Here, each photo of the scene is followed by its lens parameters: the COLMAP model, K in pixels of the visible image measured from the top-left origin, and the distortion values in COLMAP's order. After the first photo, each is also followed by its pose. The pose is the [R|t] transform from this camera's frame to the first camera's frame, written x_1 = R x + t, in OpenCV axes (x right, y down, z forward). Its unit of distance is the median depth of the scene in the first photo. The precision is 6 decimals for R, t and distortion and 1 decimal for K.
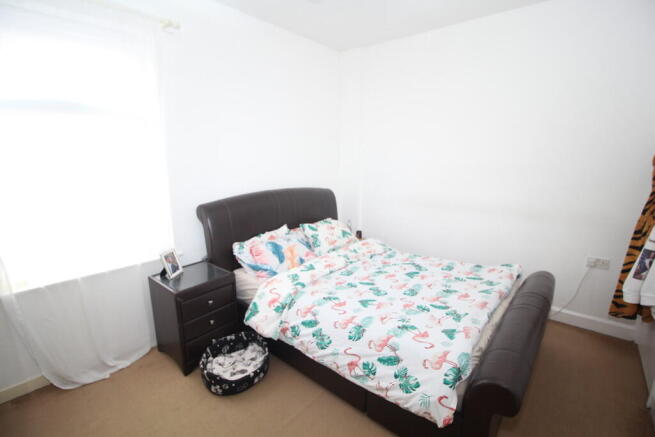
lens RADIAL K [[302.1, 0, 327.5], [0, 302.1, 218.5], [0, 0, 1]] dist [0.000622, -0.014979]
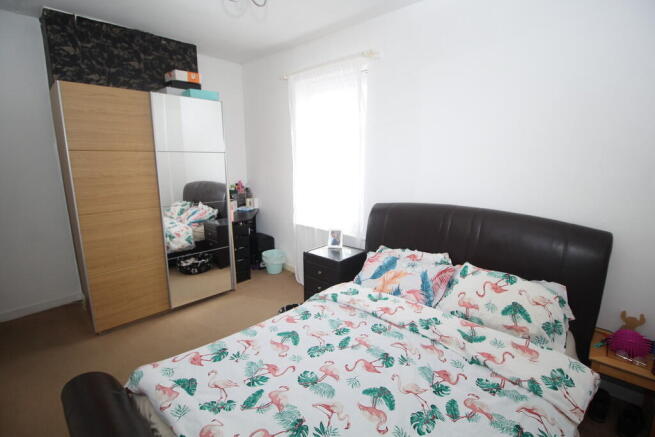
lens RADIAL K [[302.1, 0, 327.5], [0, 302.1, 218.5], [0, 0, 1]] dist [0.000622, -0.014979]
pose [[-0.045541, 0.202250, -0.978274, 0.694213], [-0.202020, 0.957192, 0.207296, -0.183632], [0.978322, 0.207072, -0.002733, 0.815402]]
